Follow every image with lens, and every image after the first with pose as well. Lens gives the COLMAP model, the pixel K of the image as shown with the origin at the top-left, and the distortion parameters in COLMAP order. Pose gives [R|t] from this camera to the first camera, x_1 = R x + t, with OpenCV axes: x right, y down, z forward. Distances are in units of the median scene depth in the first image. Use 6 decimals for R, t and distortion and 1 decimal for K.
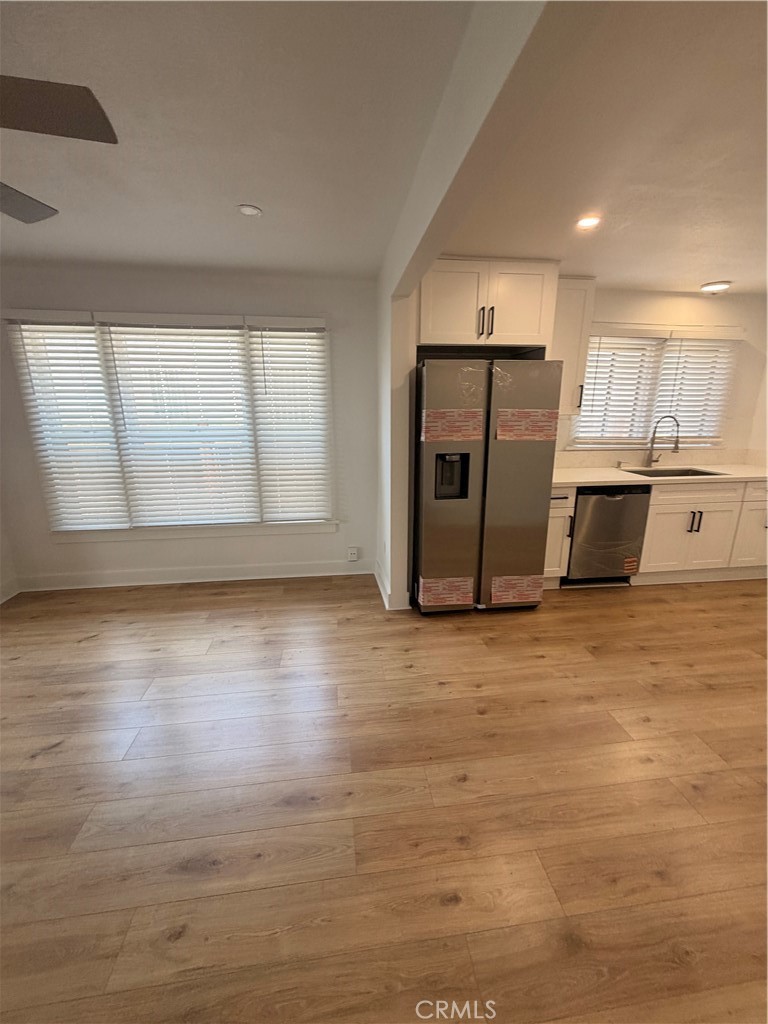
lens RADIAL K [[406.1, 0, 384.0], [0, 406.1, 512.0], [0, 0, 1]] dist [0.000916, 0.000056]
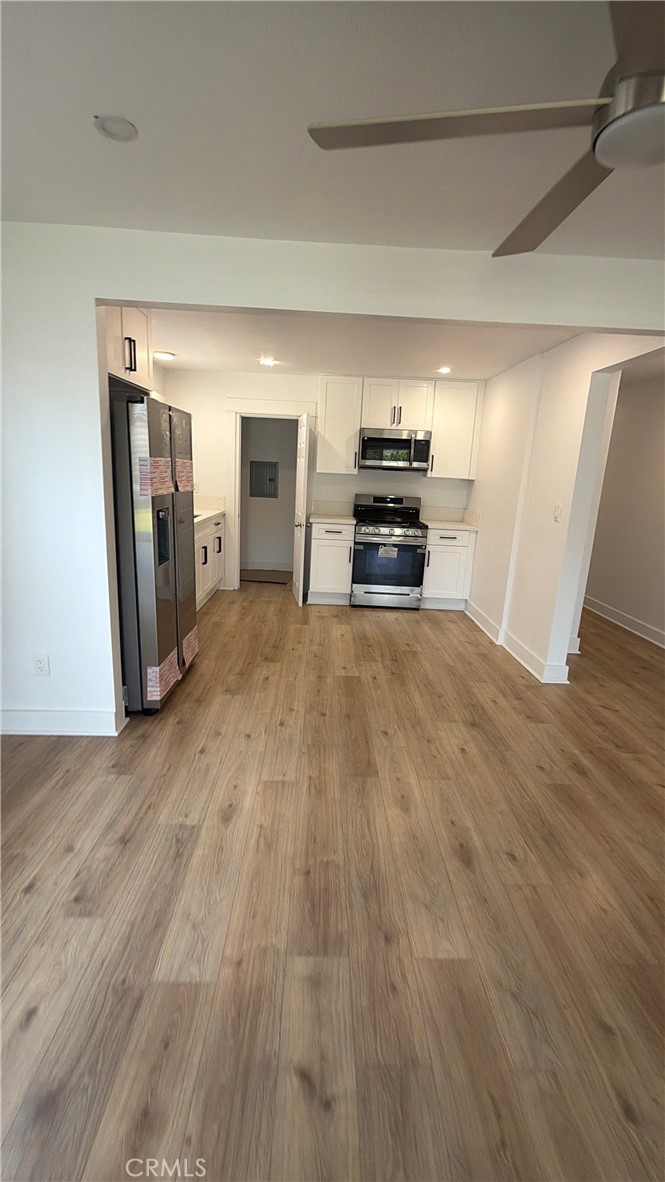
lens RADIAL K [[537.9, 0, 332.5], [0, 537.9, 591.0], [0, 0, 1]] dist [-0.000463, -0.000163]
pose [[0.107106, -0.214299, 0.970878, -0.857109], [0.204282, 0.960405, 0.189452, -0.109391], [-0.973035, 0.178041, 0.146642, 0.469569]]
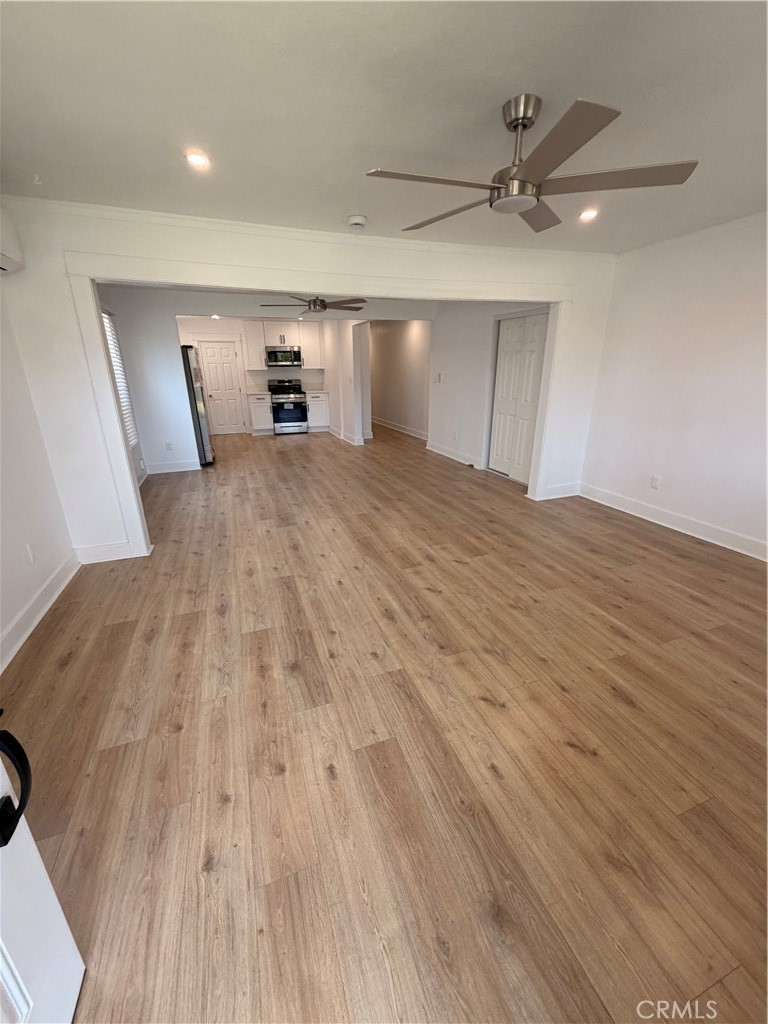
lens RADIAL K [[419.7, 0, 384.0], [0, 419.7, 512.0], [0, 0, 1]] dist [0.002394, 0.000709]
pose [[-0.219439, -0.316545, 0.922847, -2.320161], [0.260194, 0.892654, 0.368059, -0.108113], [-0.940290, 0.320886, -0.113520, 0.472926]]
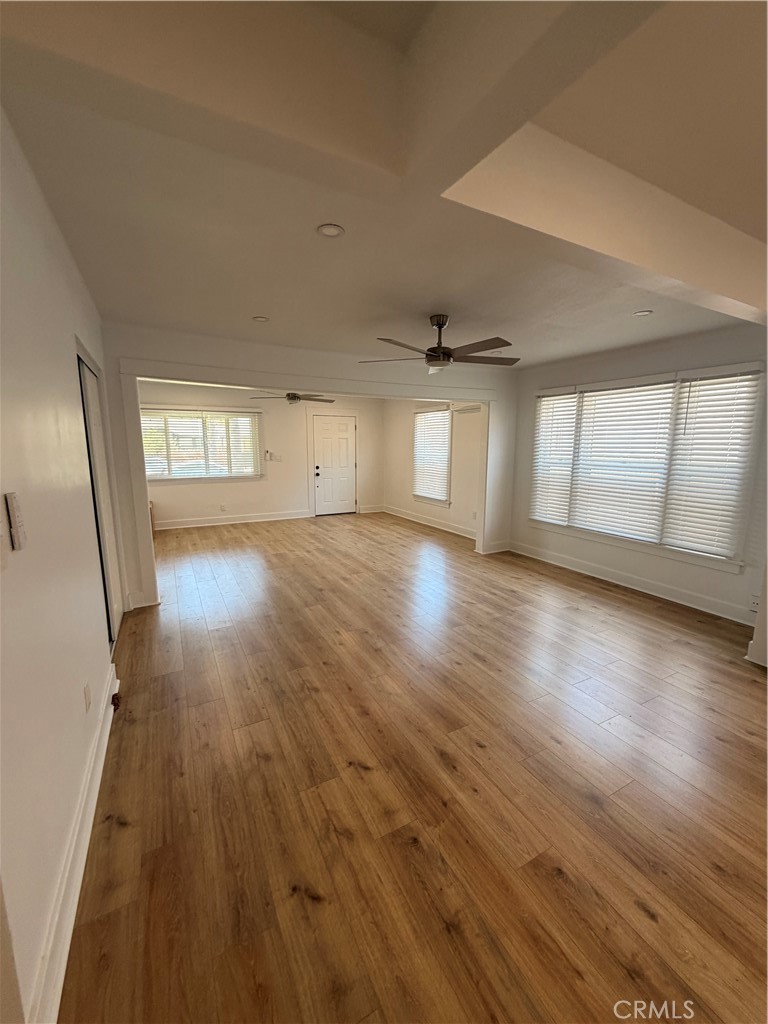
lens RADIAL K [[406.1, 0, 384.0], [0, 406.1, 512.0], [0, 0, 1]] dist [0.000916, 0.000056]
pose [[0.354127, 0.159282, -0.921533, 0.551813], [-0.243393, 0.967129, 0.073632, 0.050374], [0.902970, 0.198219, 0.381255, -0.184224]]
